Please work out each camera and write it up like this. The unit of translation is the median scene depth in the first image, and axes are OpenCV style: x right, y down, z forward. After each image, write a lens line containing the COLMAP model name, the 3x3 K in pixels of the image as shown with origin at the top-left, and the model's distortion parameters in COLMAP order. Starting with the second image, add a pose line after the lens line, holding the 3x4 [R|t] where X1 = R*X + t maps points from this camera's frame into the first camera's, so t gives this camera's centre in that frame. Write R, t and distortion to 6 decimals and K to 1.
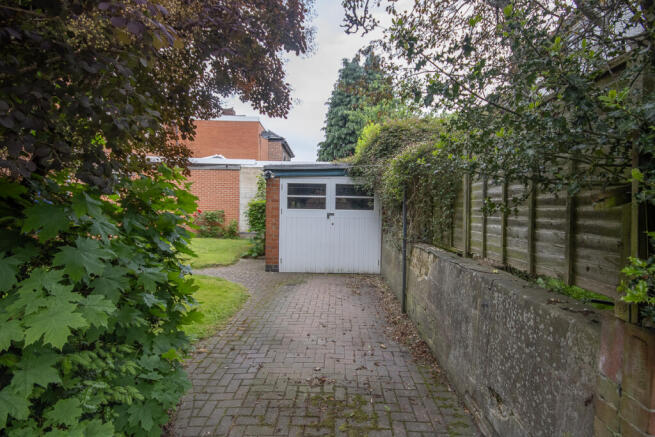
lens RADIAL K [[350.7, 0, 327.4], [0, 350.7, 214.7], [0, 0, 1]] dist [-0.026473, -0.000304]
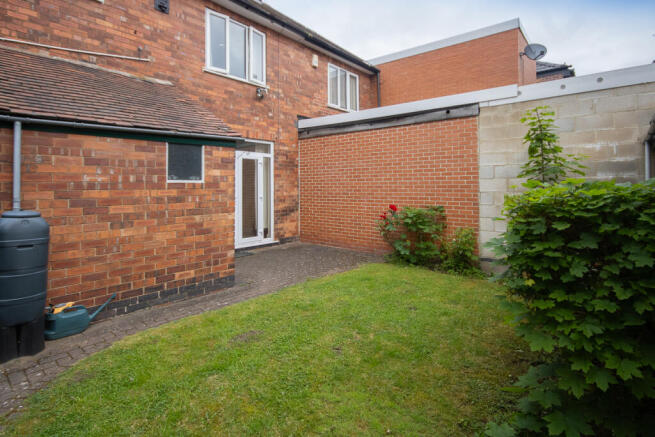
lens RADIAL K [[350.7, 0, 325.3], [0, 350.7, 185.7], [0, 0, 1]] dist [-0.026473, -0.000304]
pose [[0.775294, -0.024379, -0.631130, -0.126690], [0.000324, 0.999270, -0.038202, -0.023337], [0.631601, 0.029413, 0.774736, 0.550221]]
